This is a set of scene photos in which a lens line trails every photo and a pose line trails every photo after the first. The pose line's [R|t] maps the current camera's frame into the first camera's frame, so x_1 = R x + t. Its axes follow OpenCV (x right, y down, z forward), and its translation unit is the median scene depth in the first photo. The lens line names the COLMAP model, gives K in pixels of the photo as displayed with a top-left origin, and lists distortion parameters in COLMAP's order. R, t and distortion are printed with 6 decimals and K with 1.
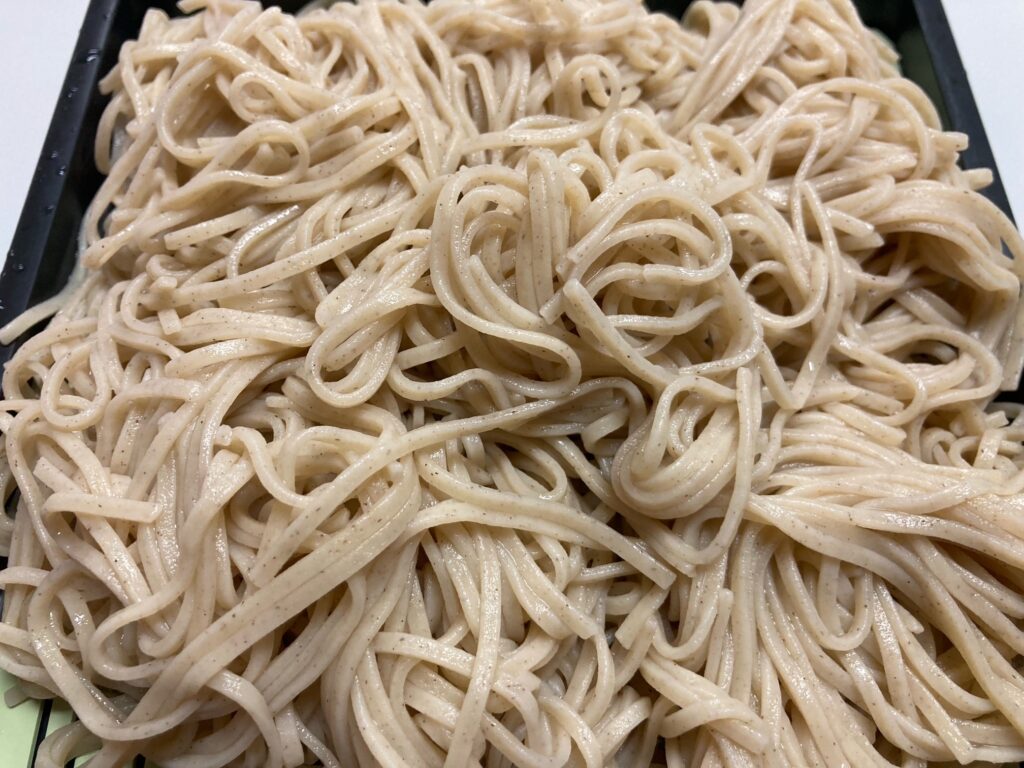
lens RADIAL K [[878.6, 0, 512.0], [0, 878.6, 384.0], [0, 0, 1]] dist [0.007948, -0.049204]
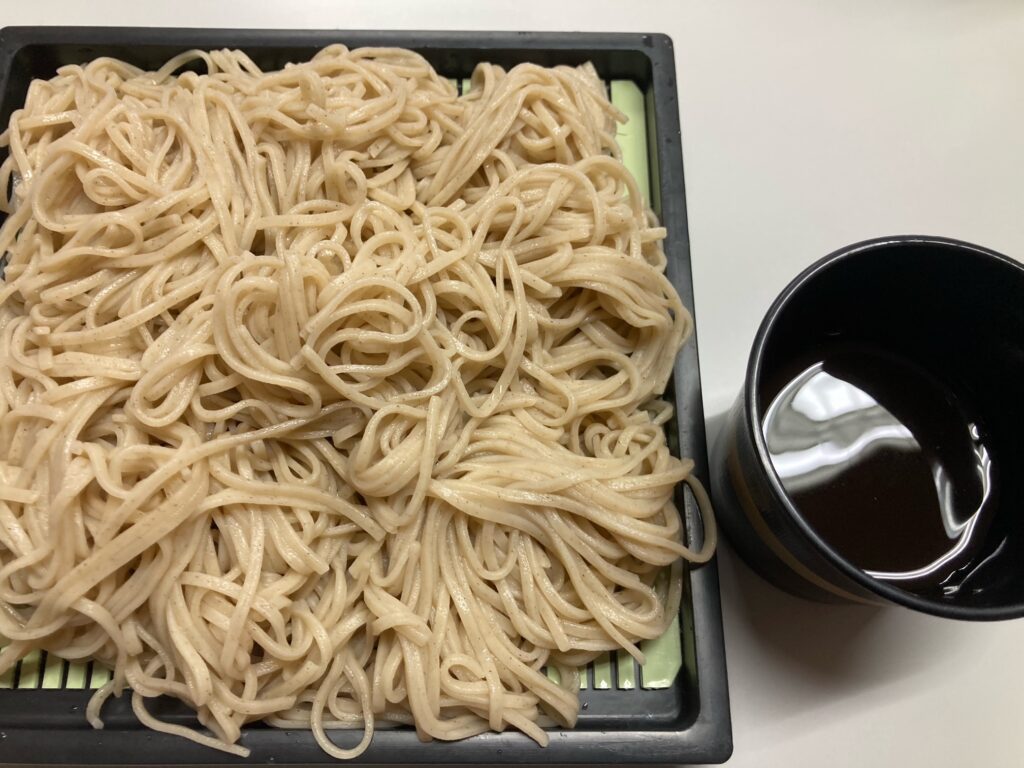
lens RADIAL K [[878.6, 0, 512.0], [0, 878.6, 384.0], [0, 0, 1]] dist [0.007948, -0.049204]
pose [[0.999460, -0.000277, 0.032849, 0.341811], [-0.003803, 0.992266, 0.124072, -0.221067], [-0.032630, -0.124130, 0.991729, -0.475004]]
